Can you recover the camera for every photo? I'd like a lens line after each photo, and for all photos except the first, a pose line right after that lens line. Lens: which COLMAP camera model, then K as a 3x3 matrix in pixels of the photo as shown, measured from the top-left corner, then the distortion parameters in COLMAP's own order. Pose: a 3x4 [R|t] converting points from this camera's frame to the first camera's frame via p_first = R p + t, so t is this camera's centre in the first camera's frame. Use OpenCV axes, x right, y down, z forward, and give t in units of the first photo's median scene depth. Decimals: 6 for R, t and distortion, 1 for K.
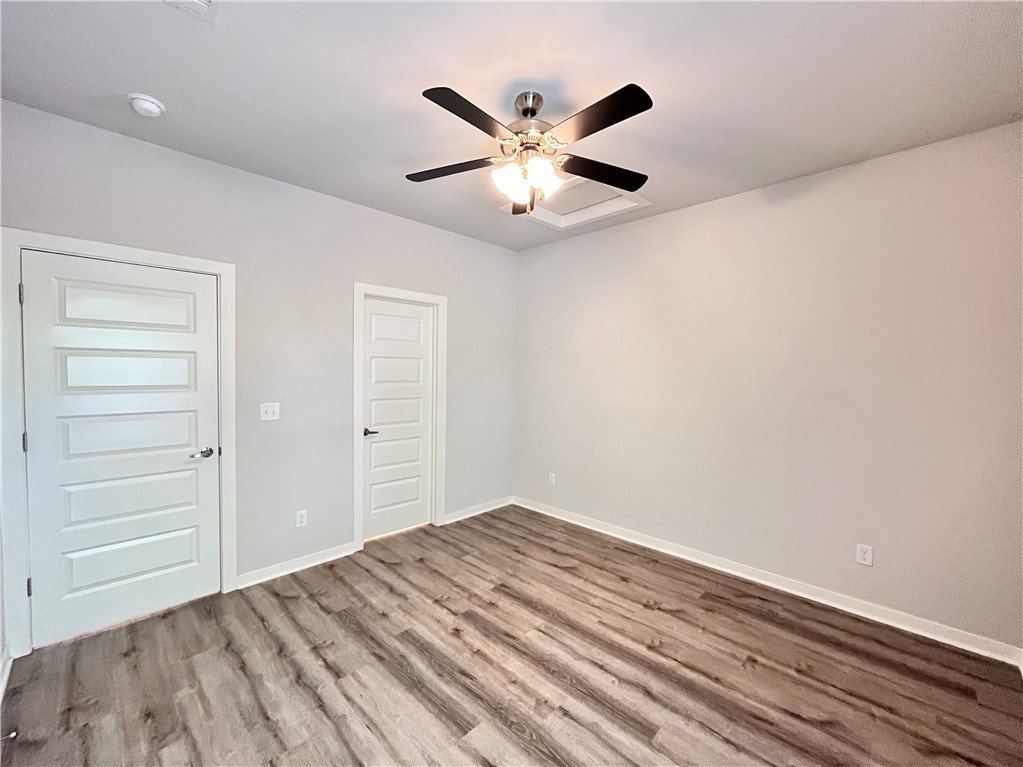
lens RADIAL K [[415.6, 0, 511.5], [0, 415.6, 383.5], [0, 0, 1]] dist [0.000423, 0.000120]
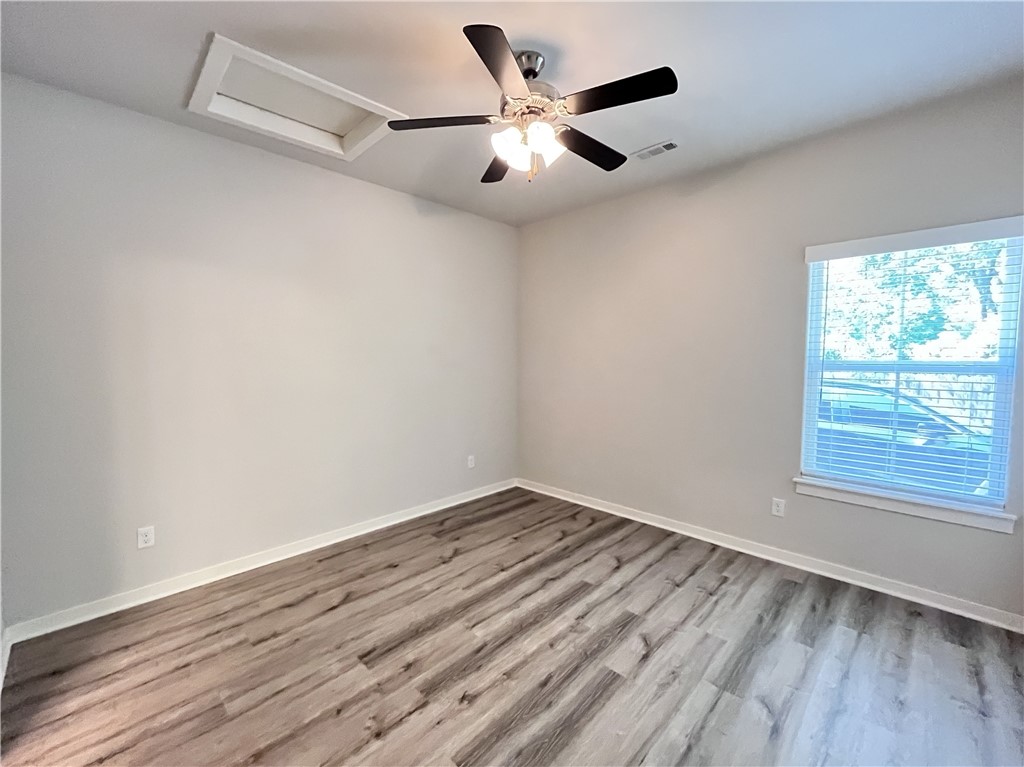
lens RADIAL K [[422.9, 0, 512.0], [0, 422.9, 383.5], [0, 0, 1]] dist [-0.000704, -0.000354]
pose [[0.010516, -0.077256, 0.996956, -0.822691], [0.030863, 0.996561, 0.076900, -0.013759], [-0.999468, 0.029961, 0.012865, 0.880313]]
